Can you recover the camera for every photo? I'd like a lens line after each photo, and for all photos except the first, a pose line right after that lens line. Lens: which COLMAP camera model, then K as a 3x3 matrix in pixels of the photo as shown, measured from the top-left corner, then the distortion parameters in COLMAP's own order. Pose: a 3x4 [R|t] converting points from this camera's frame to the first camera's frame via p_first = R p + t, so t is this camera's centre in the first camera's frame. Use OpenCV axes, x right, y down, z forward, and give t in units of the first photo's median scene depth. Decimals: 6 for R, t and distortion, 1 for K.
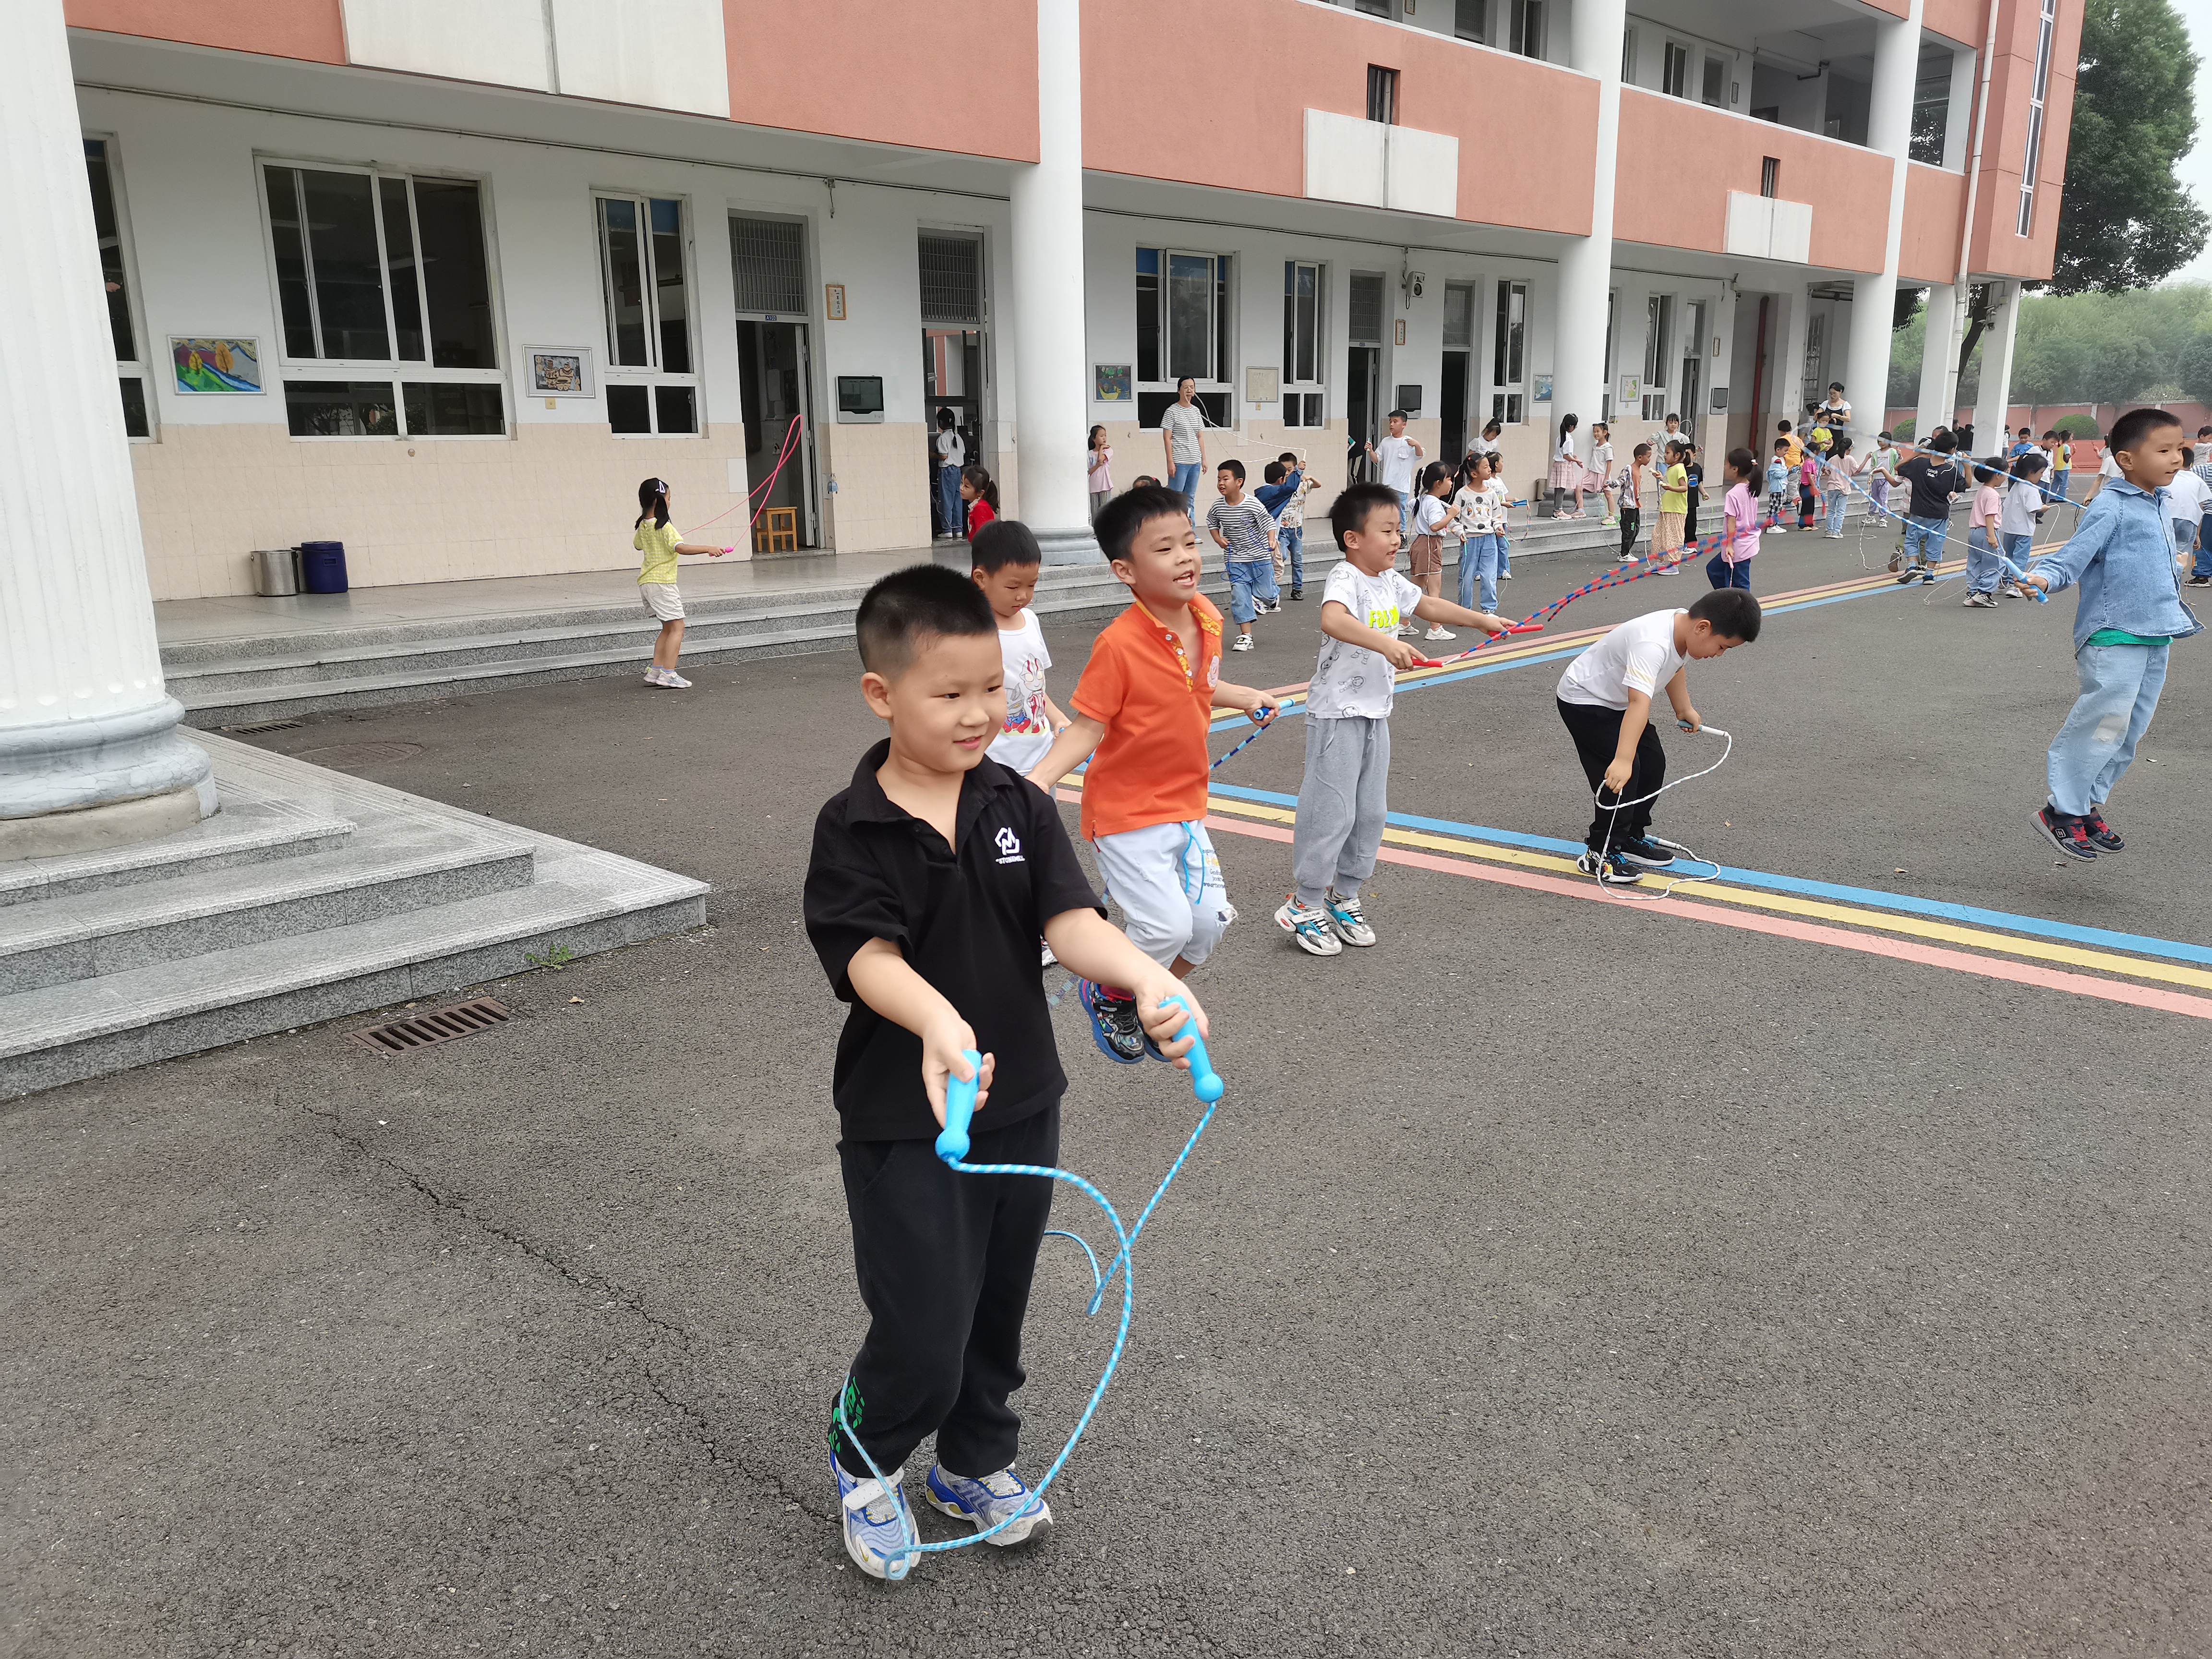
lens RADIAL K [[1667.3, 0, 1103.3], [0, 1667.3, 840.9], [0, 0, 1]] dist [0.037144, -0.023190]
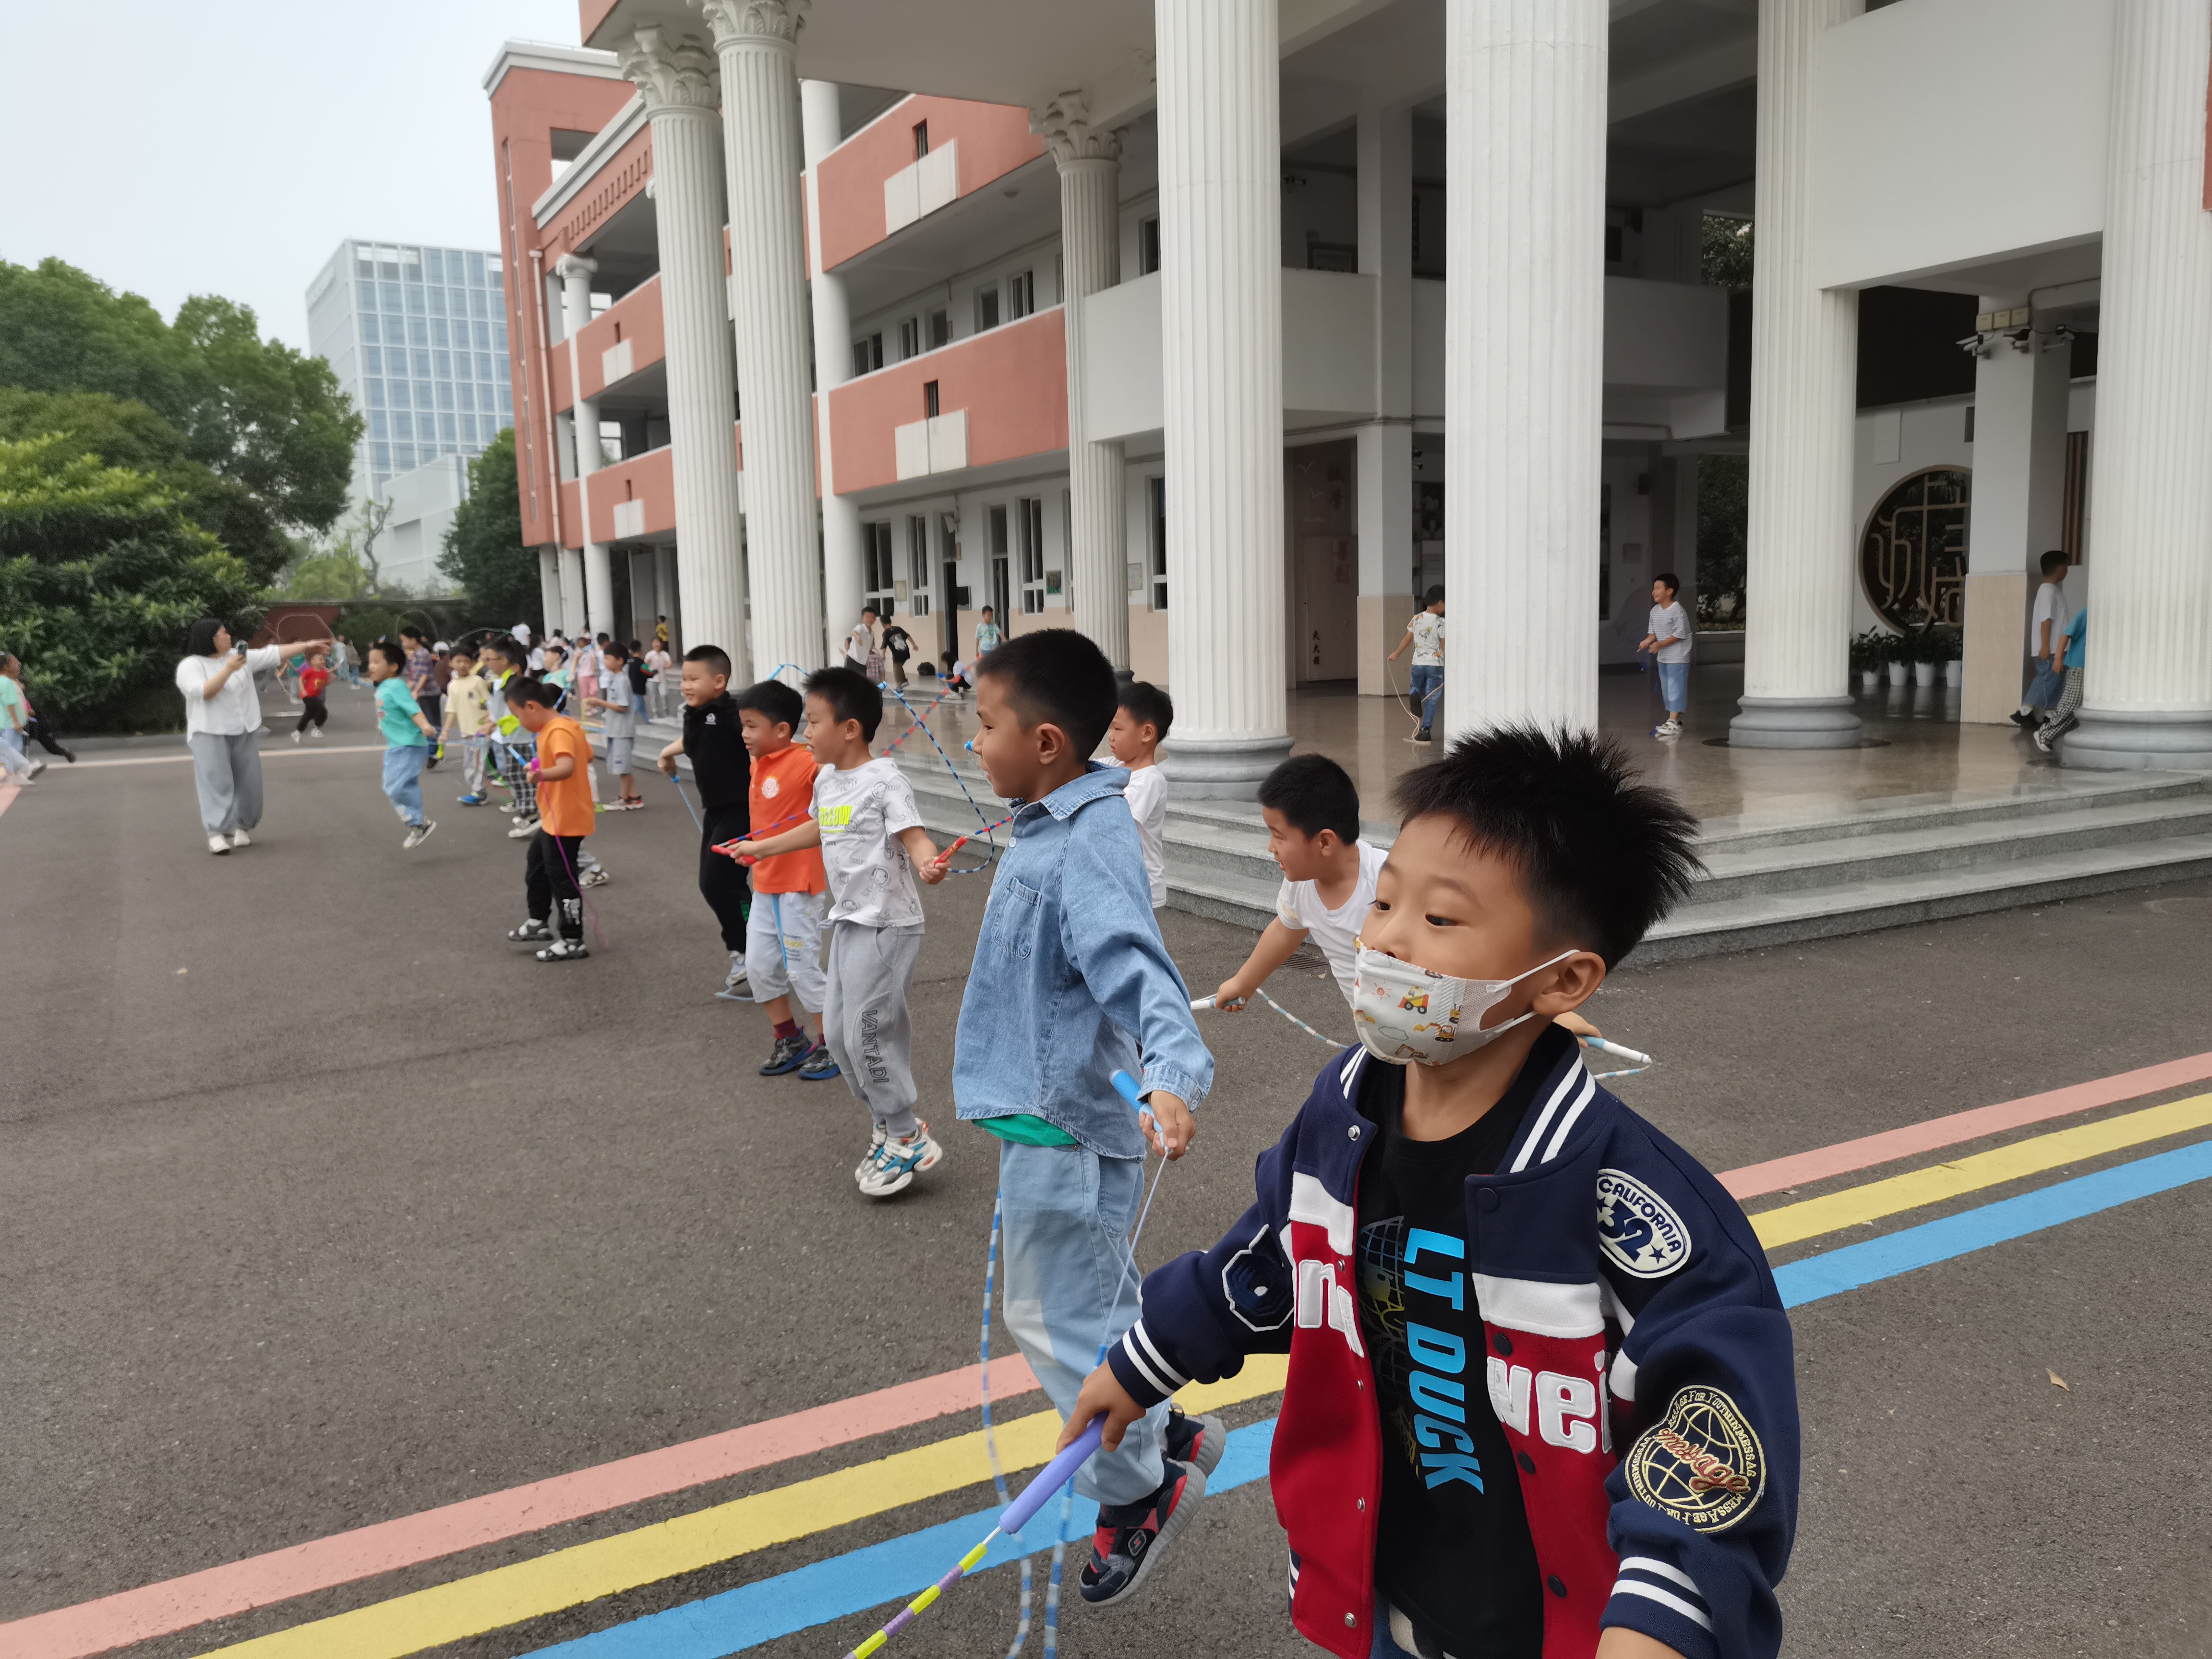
lens RADIAL K [[1667.3, 0, 1090.2], [0, 1667.3, 818.1], [0, 0, 1]] dist [0.037144, -0.023190]
pose [[-0.274502, 0.136815, -0.951804, 6.342563], [-0.205391, 0.958641, 0.197033, -1.633706], [0.939395, 0.249578, -0.235048, 6.280161]]
